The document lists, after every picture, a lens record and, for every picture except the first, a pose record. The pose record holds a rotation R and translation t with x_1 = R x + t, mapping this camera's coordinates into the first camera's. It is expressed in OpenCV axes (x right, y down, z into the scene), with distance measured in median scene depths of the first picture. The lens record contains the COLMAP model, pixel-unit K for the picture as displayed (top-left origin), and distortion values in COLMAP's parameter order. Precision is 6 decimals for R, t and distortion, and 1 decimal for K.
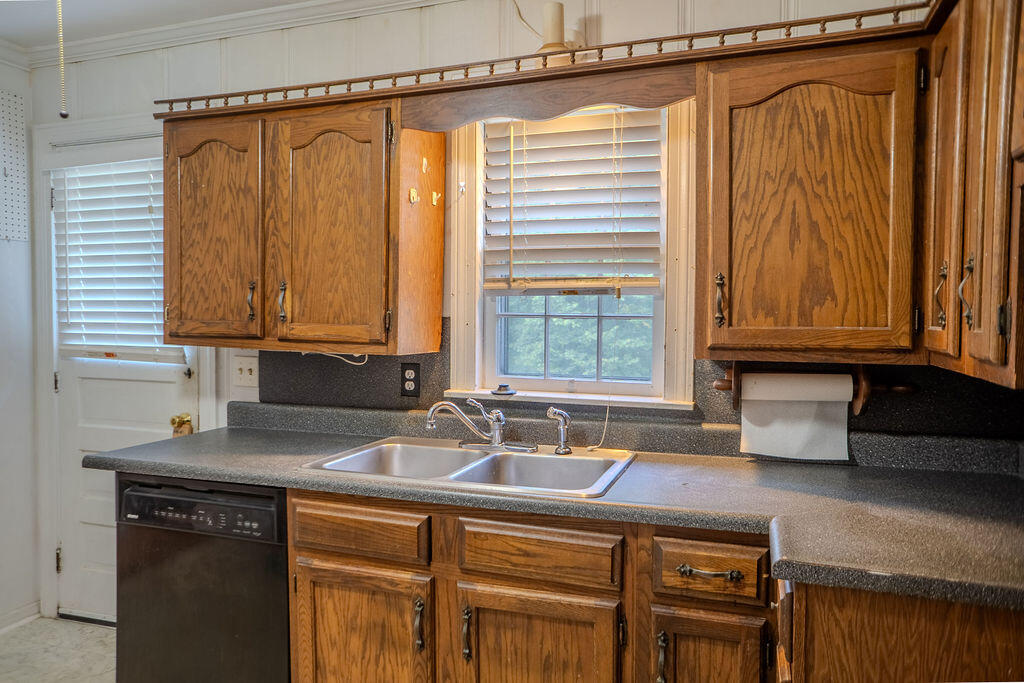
lens RADIAL K [[694.9, 0, 509.2], [0, 694.9, 339.6], [0, 0, 1]] dist [-0.075013, 0.091026]
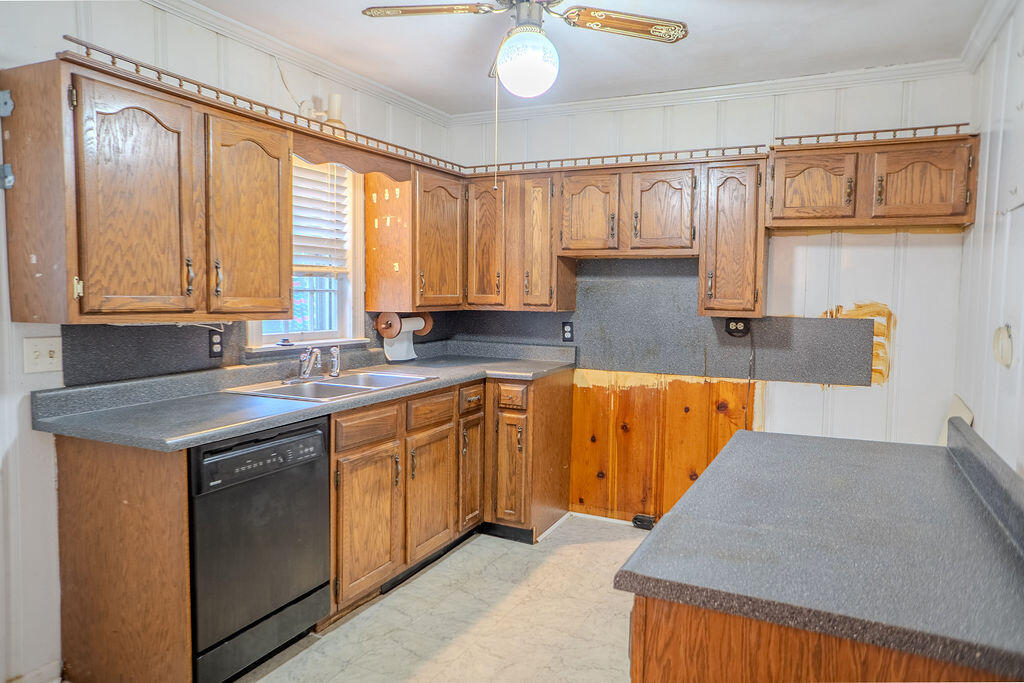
lens RADIAL K [[694.9, 0, 509.2], [0, 694.9, 339.6], [0, 0, 1]] dist [-0.075013, 0.091026]
pose [[0.123664, -0.072925, 0.989641, -1.412695], [0.024263, 0.997220, 0.070451, -0.022778], [-0.992027, 0.015299, 0.125089, 0.387175]]
